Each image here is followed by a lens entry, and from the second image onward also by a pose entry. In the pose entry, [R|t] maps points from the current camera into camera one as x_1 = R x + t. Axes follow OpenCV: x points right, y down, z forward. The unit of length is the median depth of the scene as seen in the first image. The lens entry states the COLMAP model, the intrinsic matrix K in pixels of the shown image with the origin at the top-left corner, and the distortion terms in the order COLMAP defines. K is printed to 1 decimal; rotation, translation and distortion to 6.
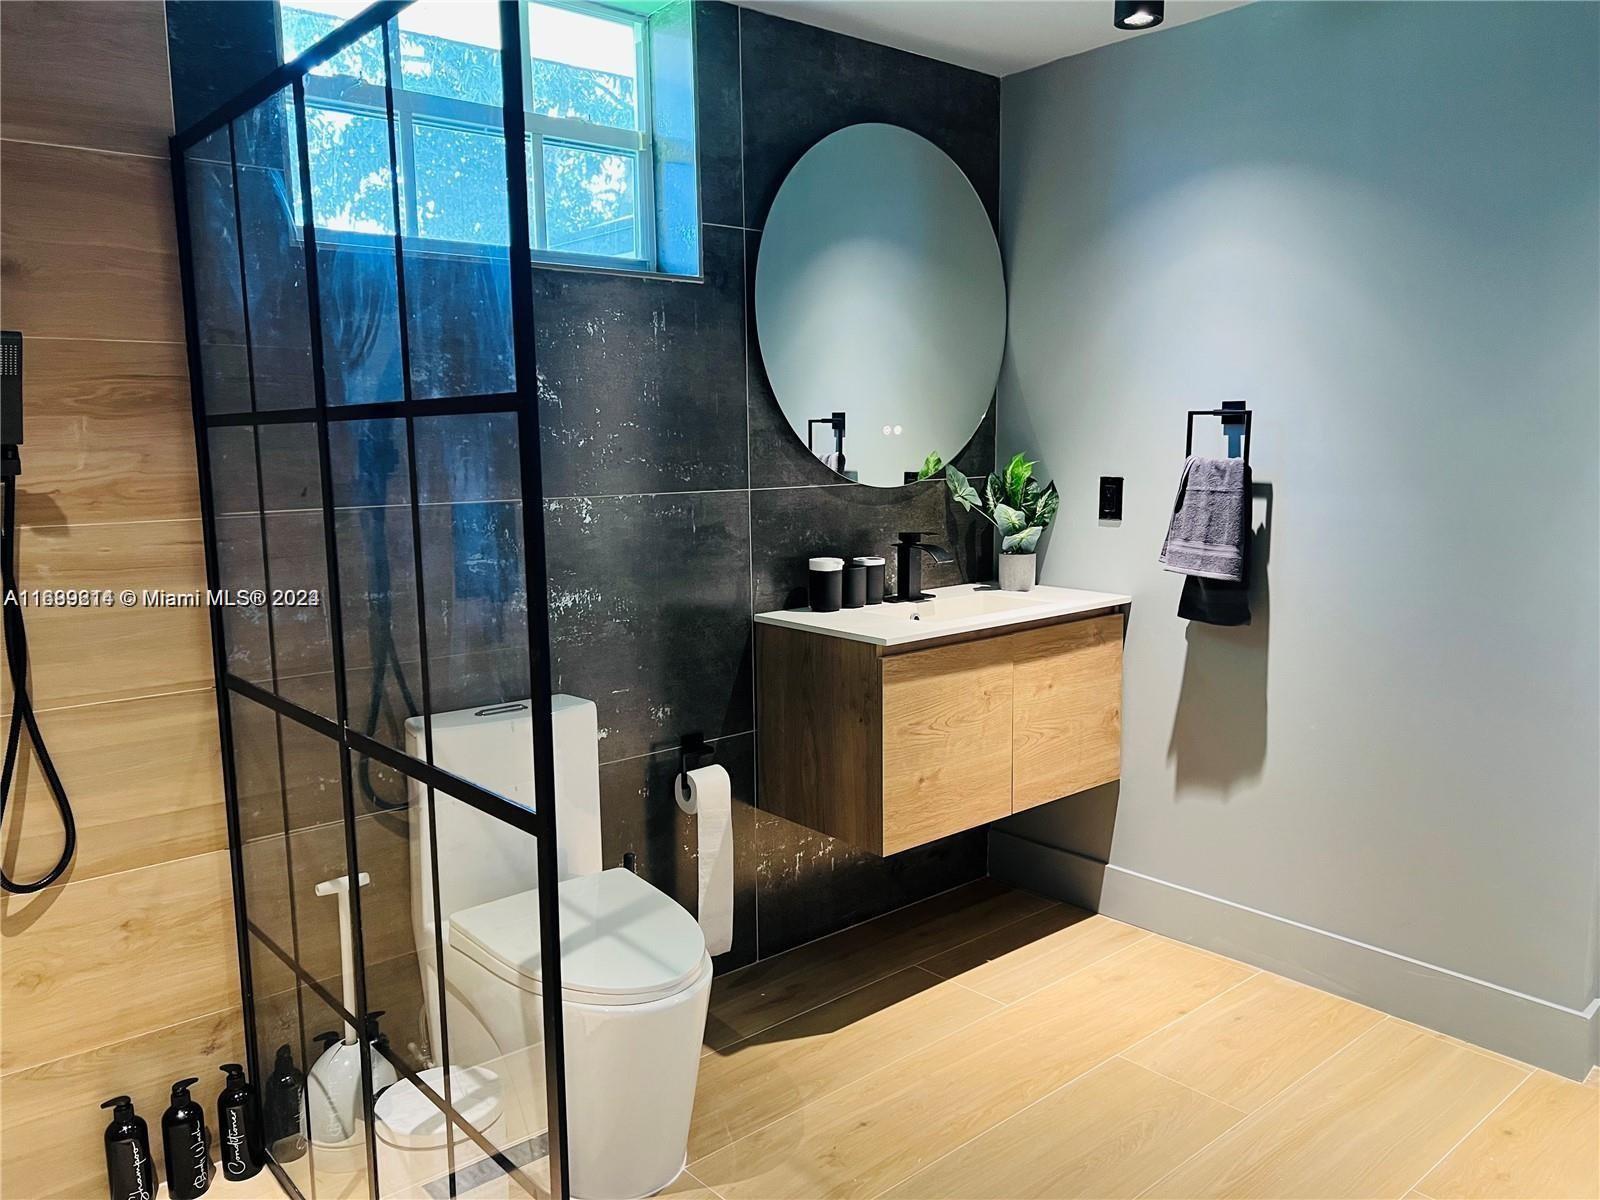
lens RADIAL K [[1201.8, 0, 796.7], [0, 1201.8, 600.8], [0, 0, 1]] dist [0.047433, -0.060165]
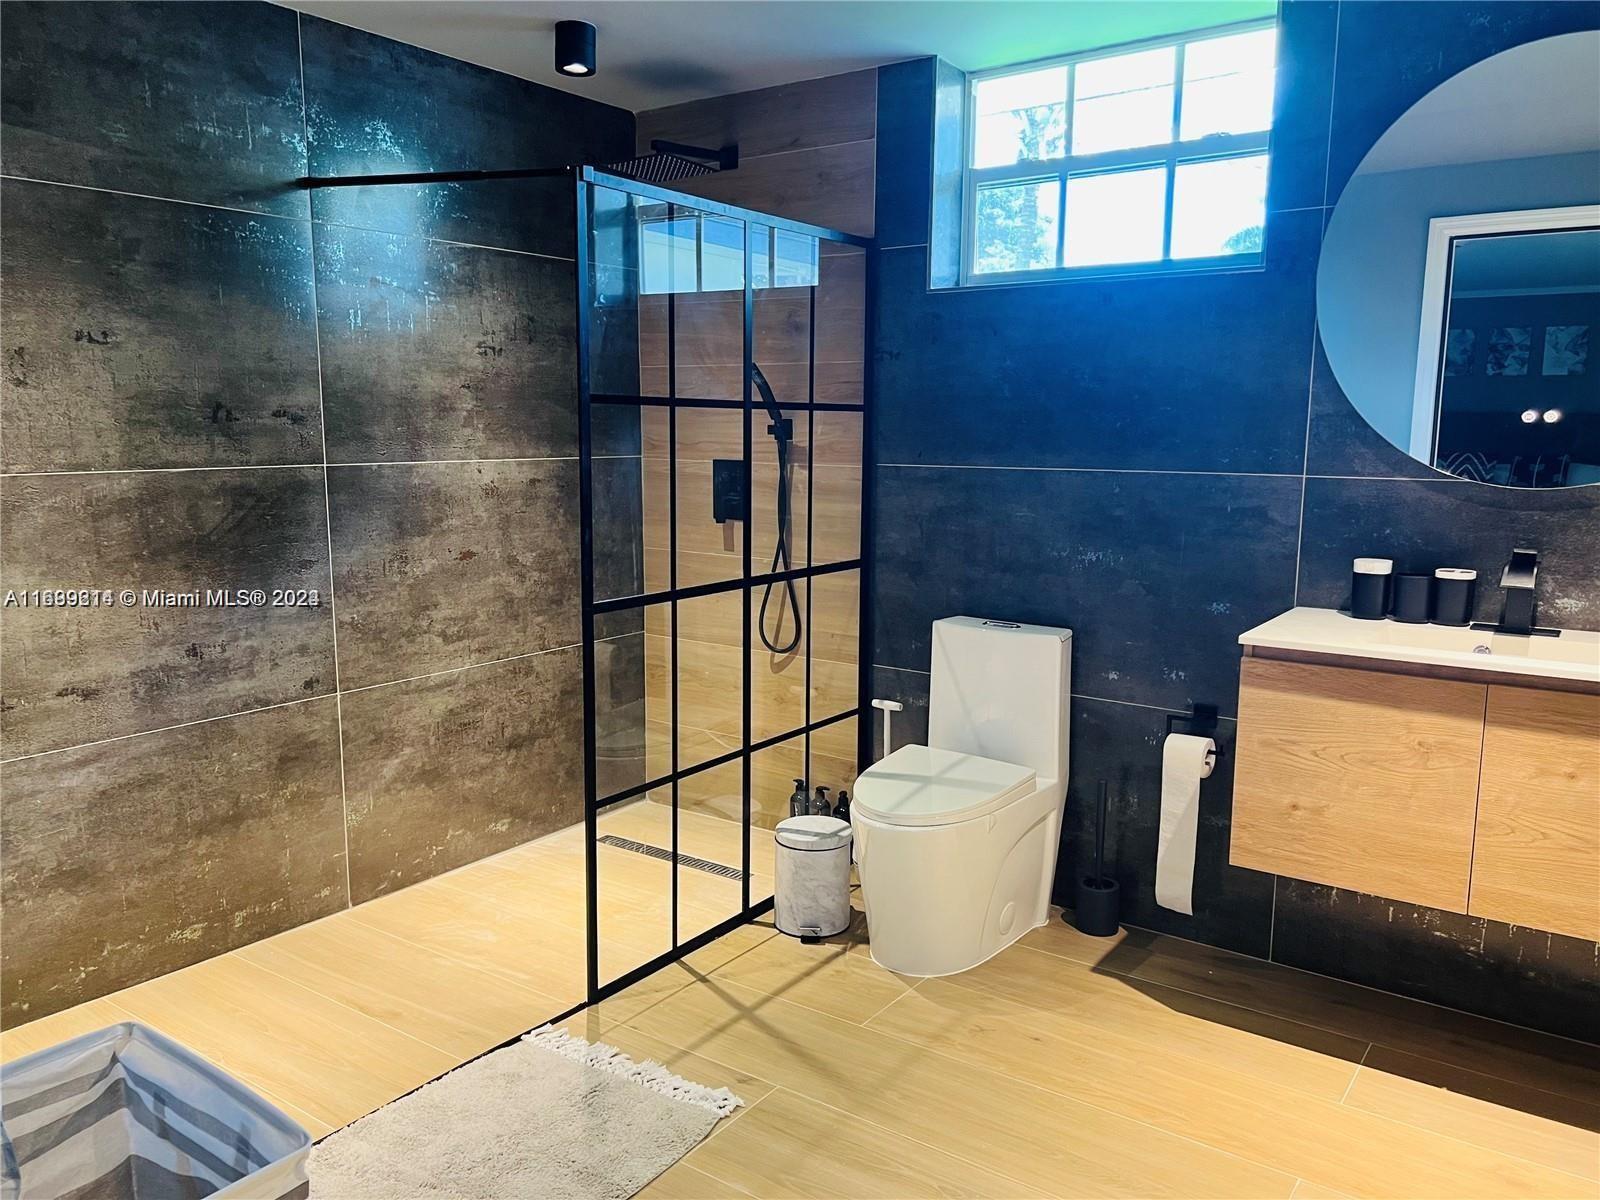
lens RADIAL K [[1201.8, 0, 794.2], [0, 1201.8, 602.4], [0, 0, 1]] dist [0.047433, -0.060165]
pose [[0.217275, 0.159622, -0.962971, 0.854837], [-0.138490, 0.981600, 0.131463, -0.066774], [0.966236, 0.104798, 0.235383, 0.402702]]
